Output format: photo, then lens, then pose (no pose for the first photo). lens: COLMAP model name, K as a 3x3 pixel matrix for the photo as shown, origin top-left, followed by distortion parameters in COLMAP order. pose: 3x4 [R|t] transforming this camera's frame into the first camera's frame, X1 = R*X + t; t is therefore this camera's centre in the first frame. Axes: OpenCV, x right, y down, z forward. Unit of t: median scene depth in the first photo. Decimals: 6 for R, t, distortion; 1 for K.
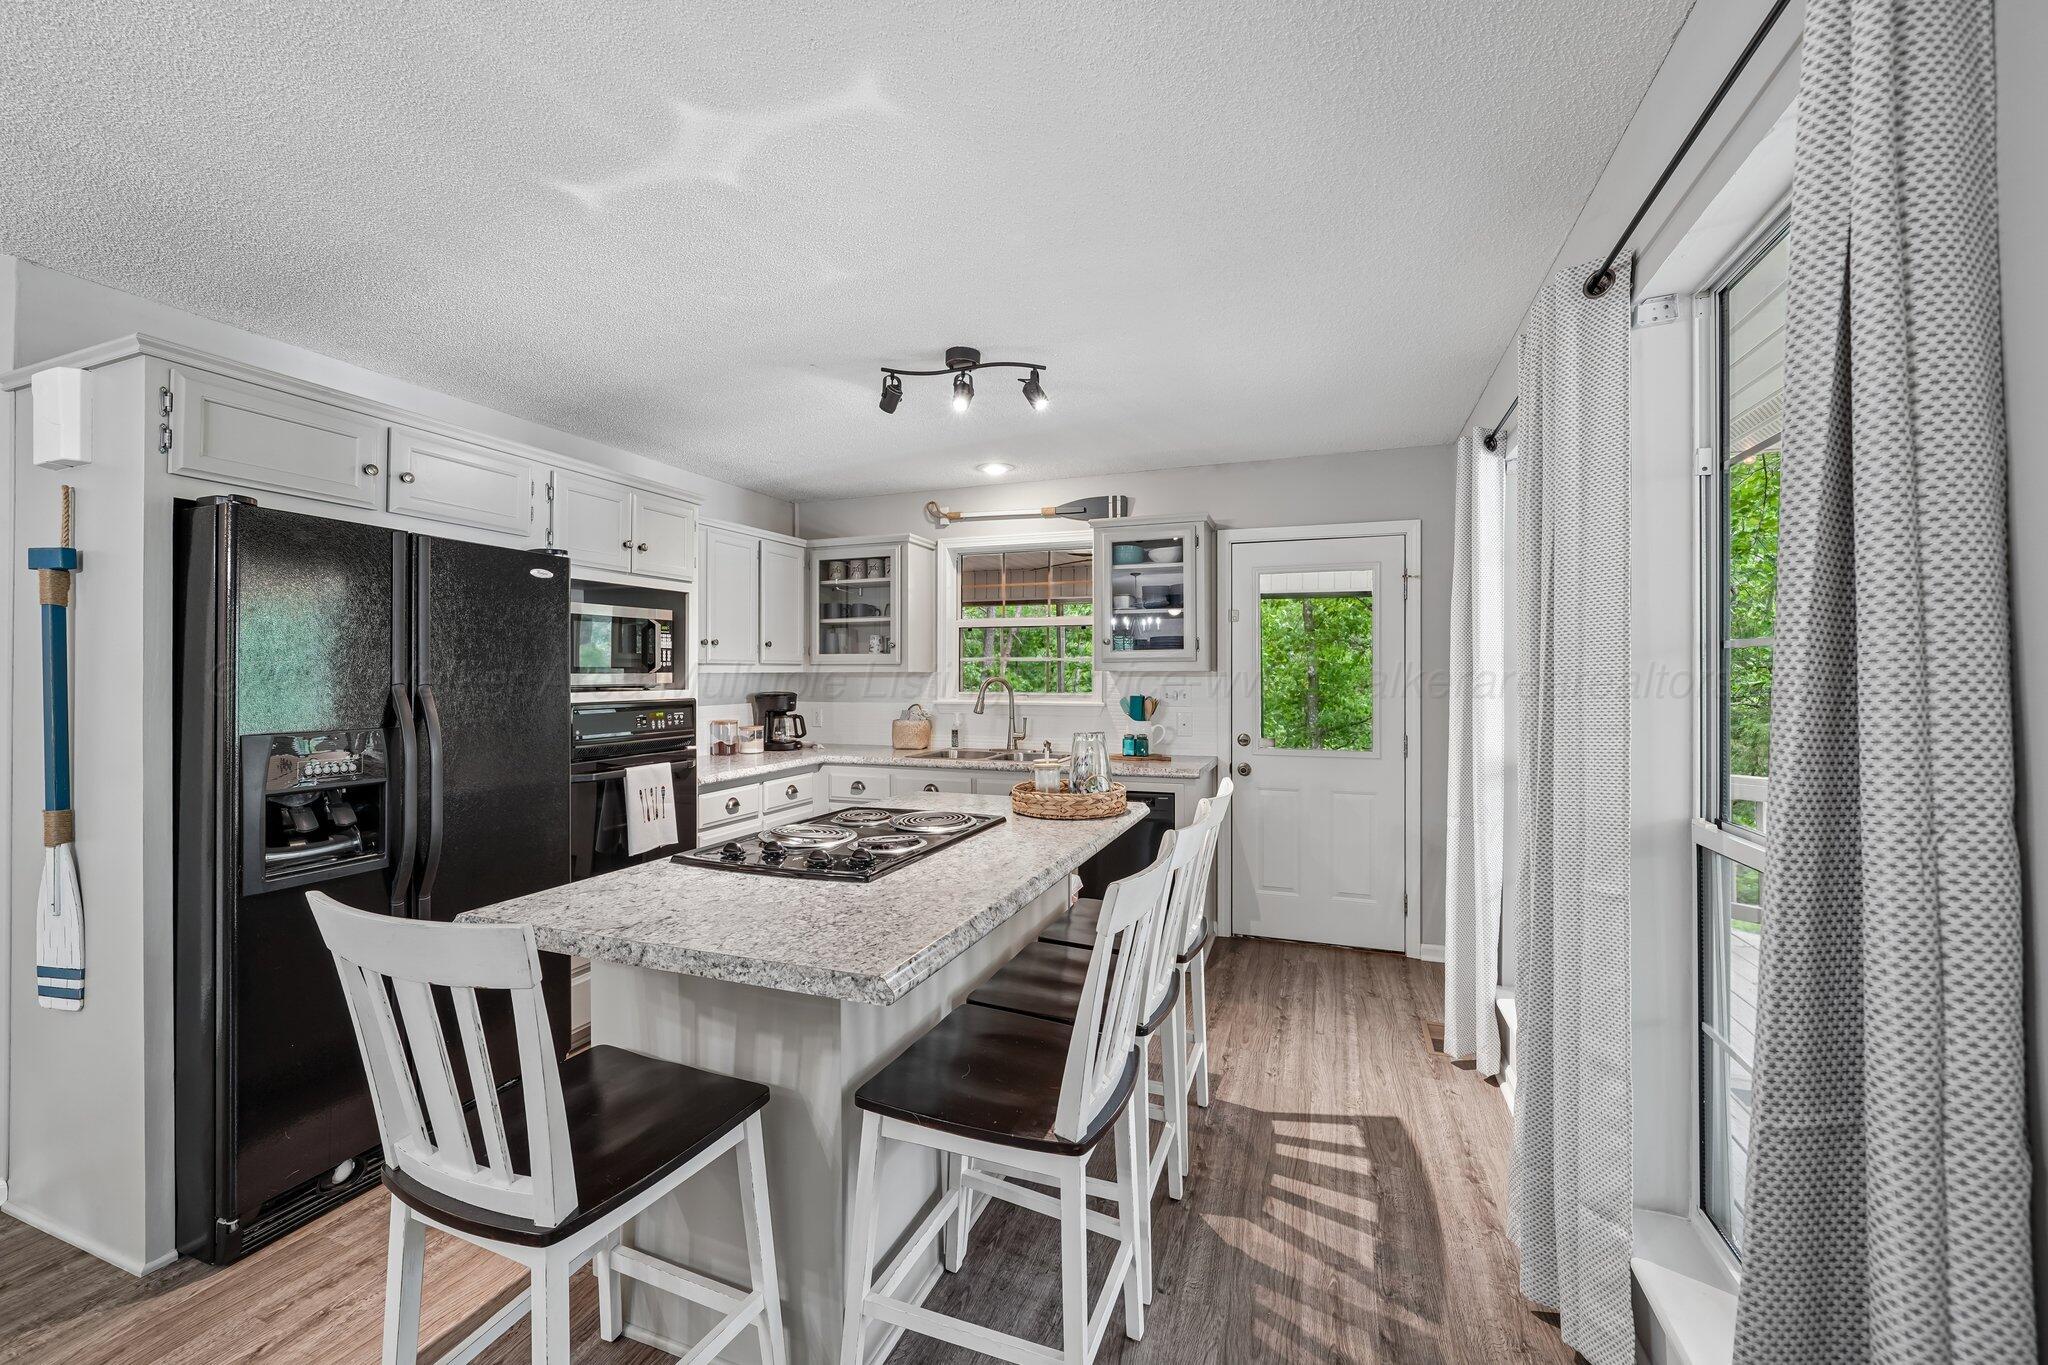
lens RADIAL K [[800.2, 0, 1020.3], [0, 800.2, 676.0], [0, 0, 1]] dist [-0.003478, -0.000233]
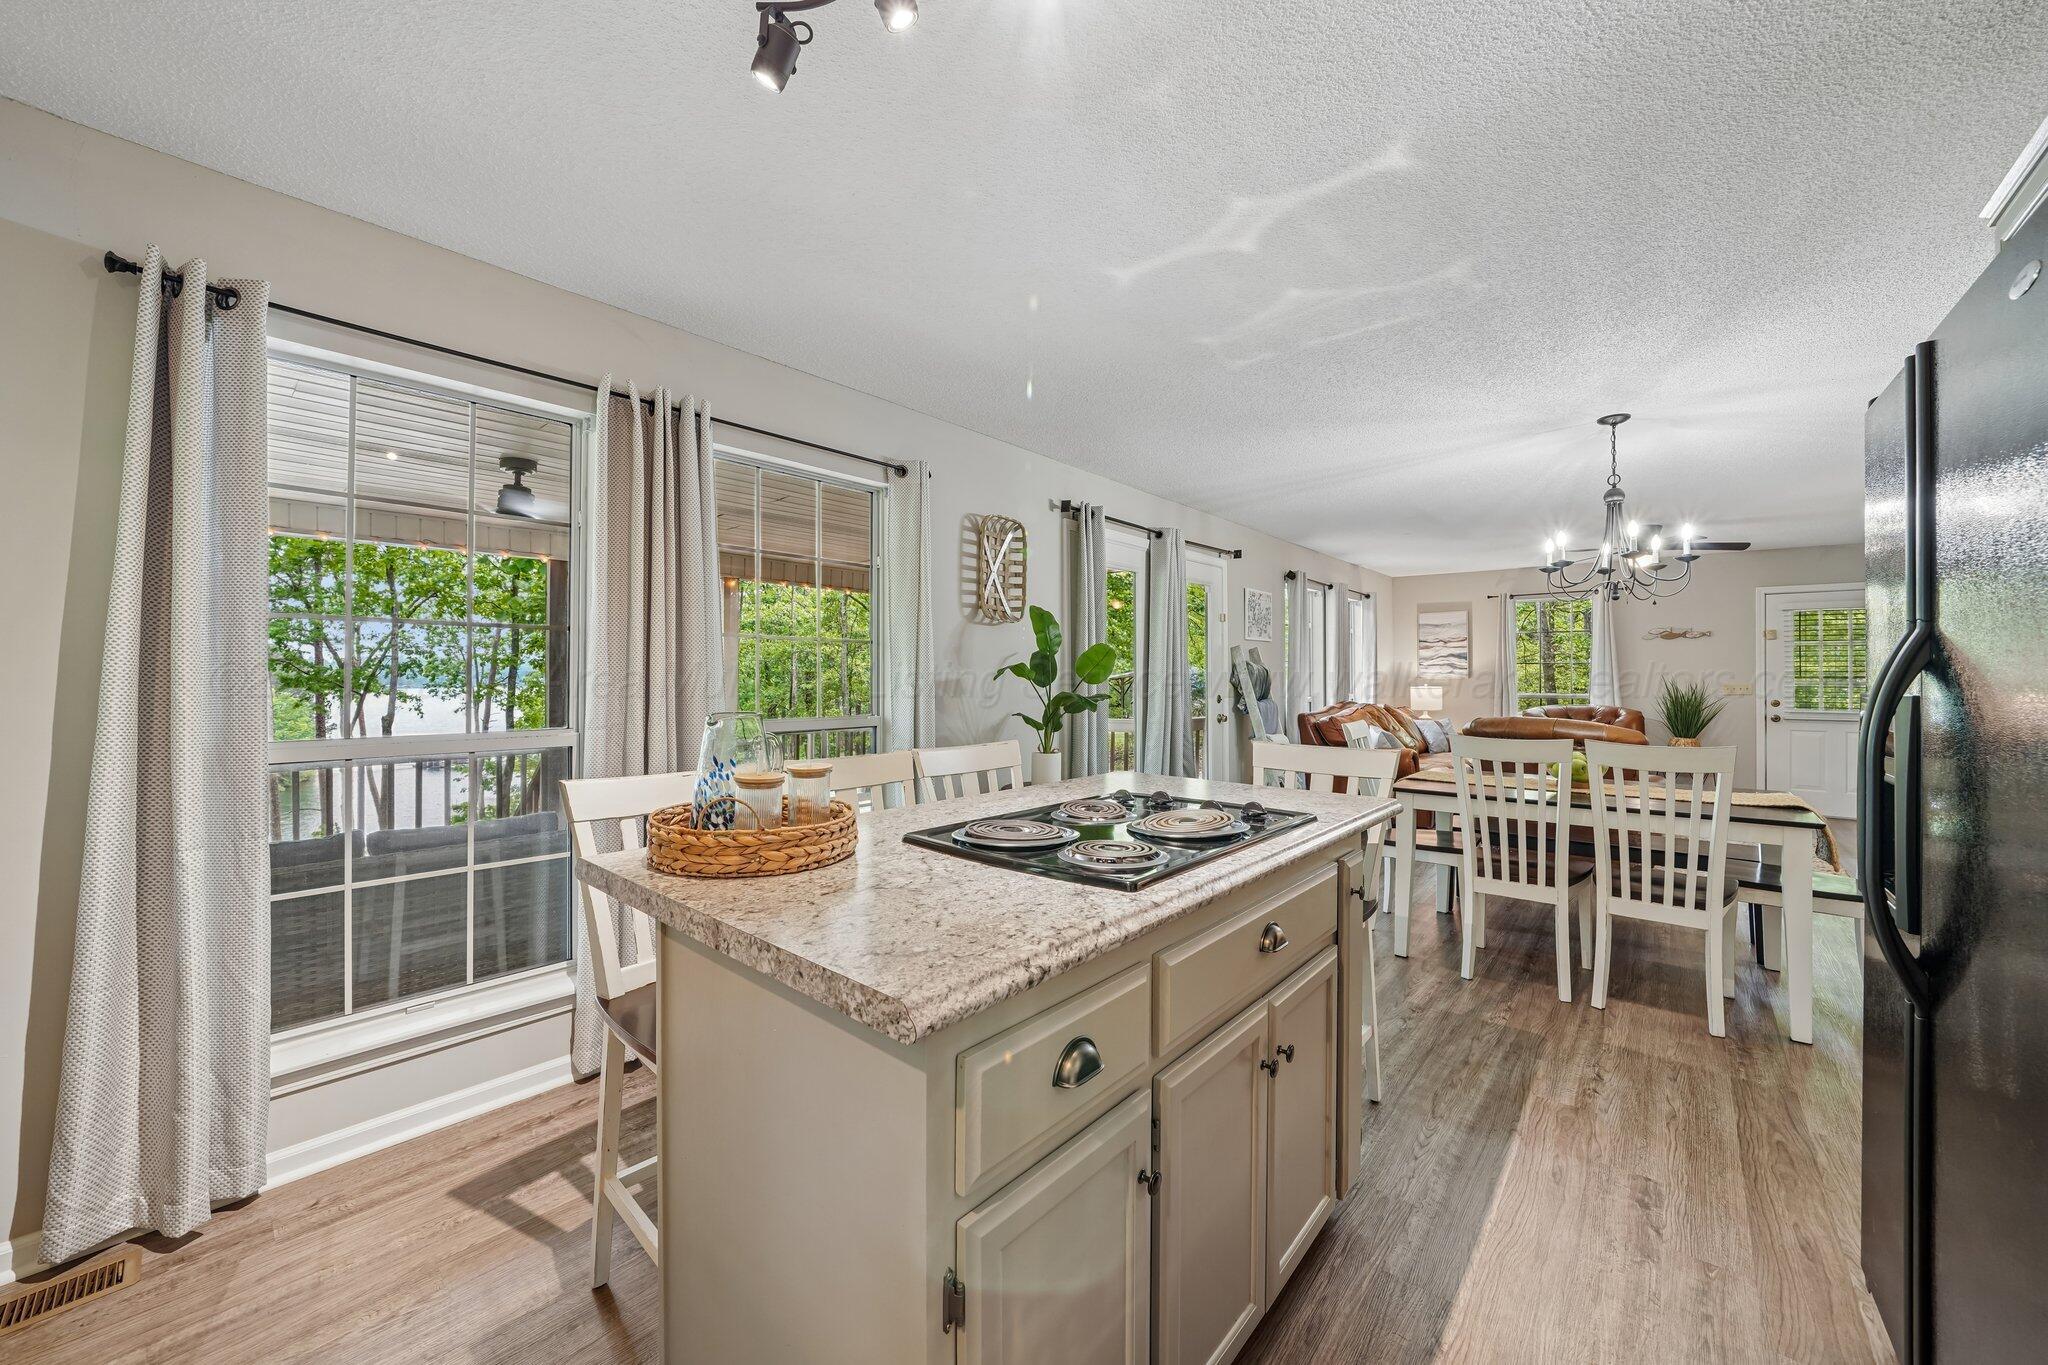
lens RADIAL K [[793.6, 0, 1008.2], [0, 793.6, 673.5], [0, 0, 1]] dist [-0.013094, 0.002234]
pose [[-0.937687, -0.000853, 0.347481, -0.185622], [-0.003684, 0.999965, -0.007485, 0.027539], [-0.347462, -0.008299, -0.937657, 0.919717]]
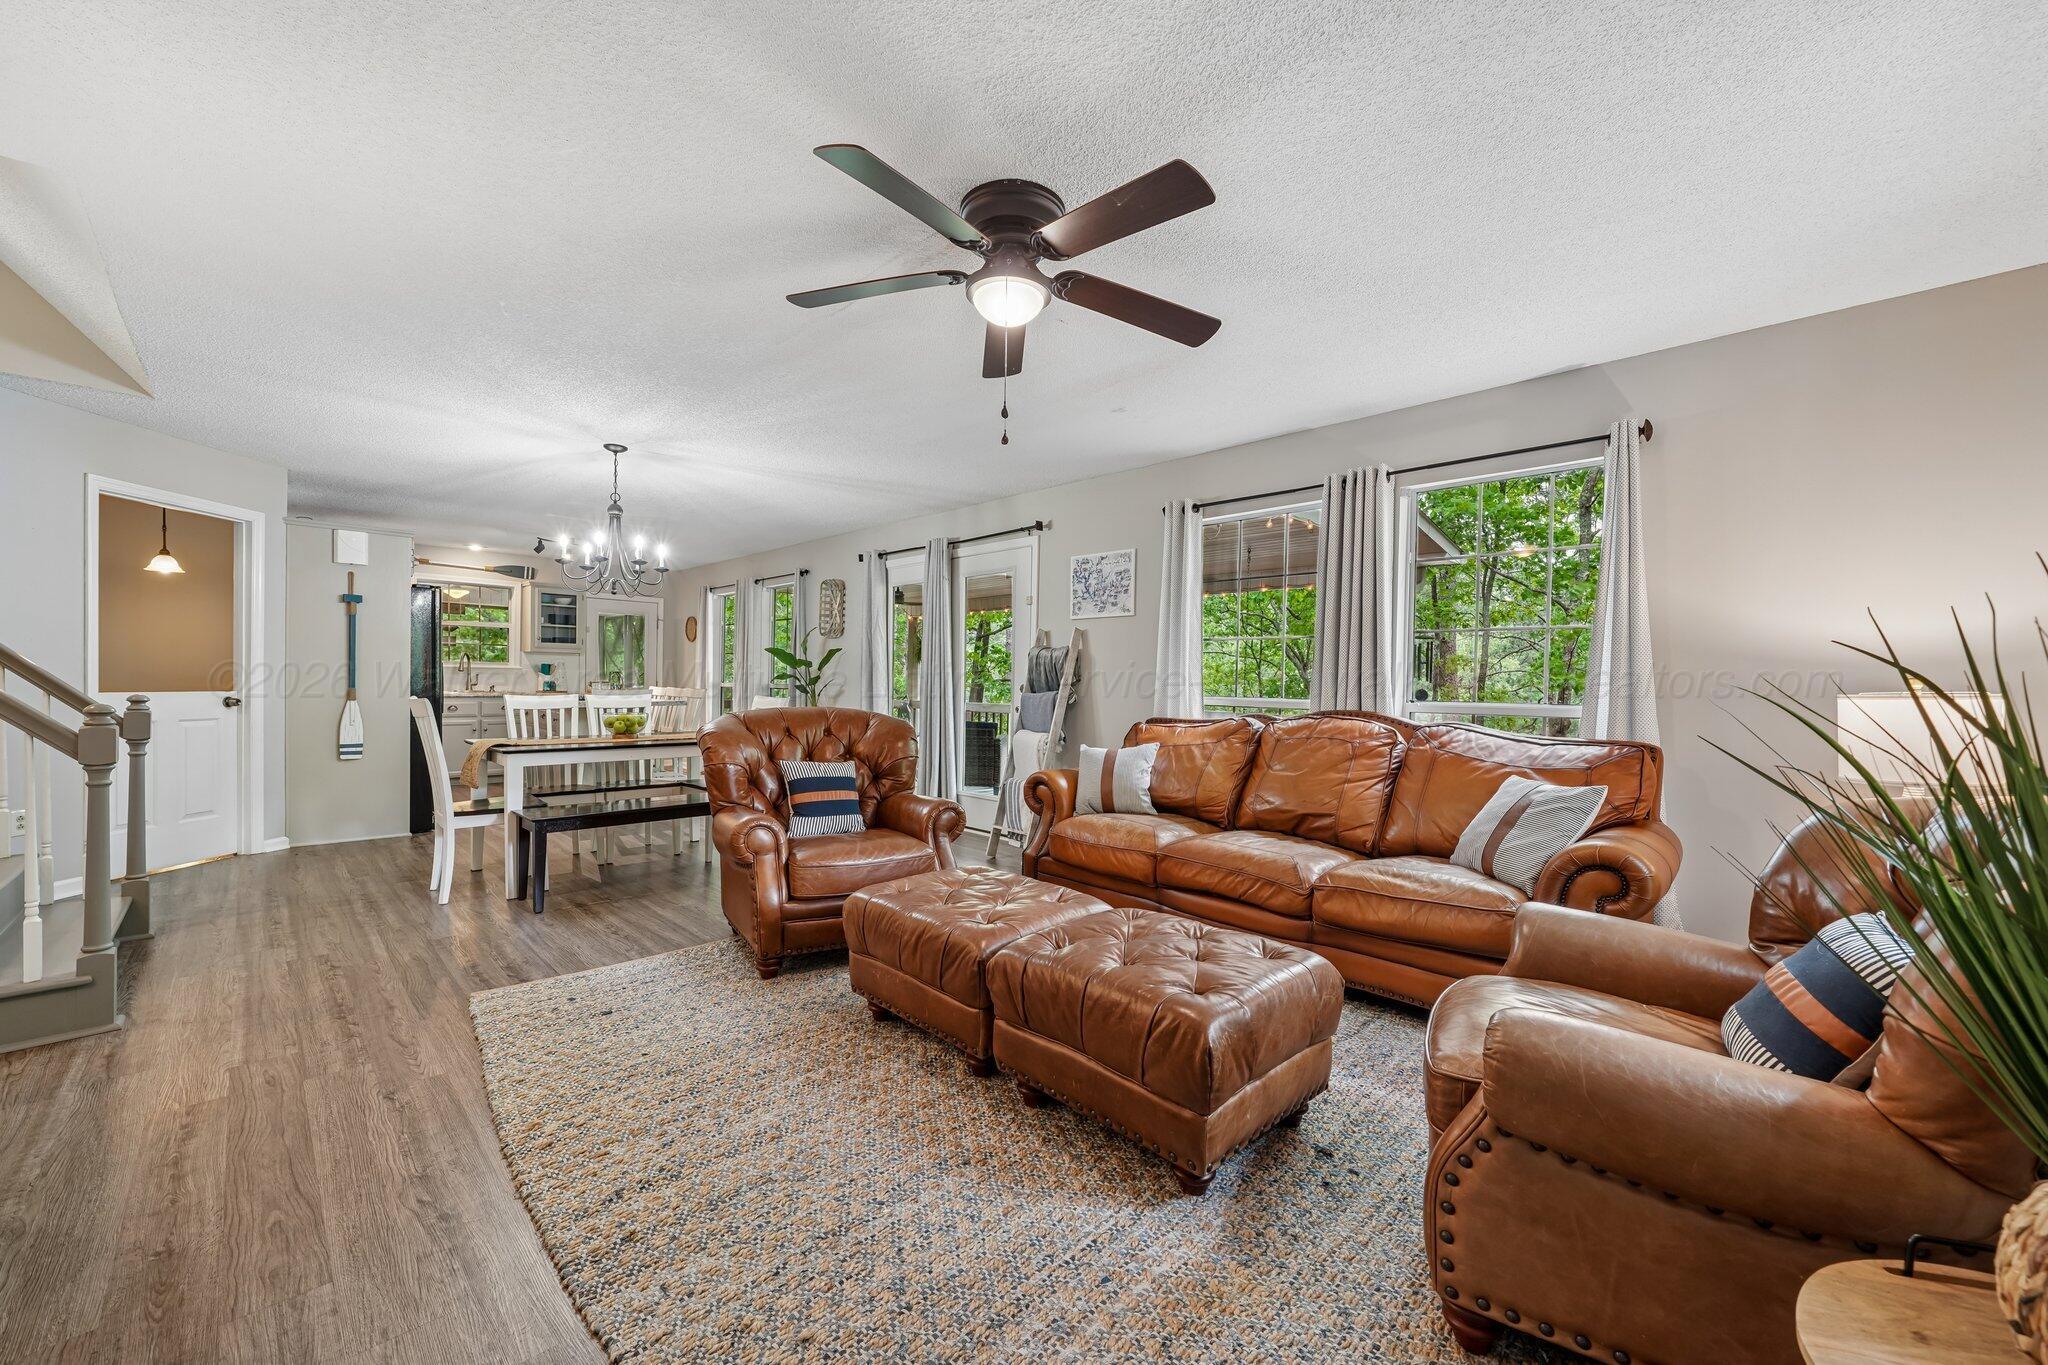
lens RADIAL K [[793.6, 0, 1009.9], [0, 793.6, 690.5], [0, 0, 1]] dist [-0.013094, 0.002234]
pose [[0.433300, -0.004578, 0.901238, -1.201682], [-0.017742, 0.999750, 0.013608, 0.044219], [-0.901075, -0.021886, 0.433110, -1.021883]]
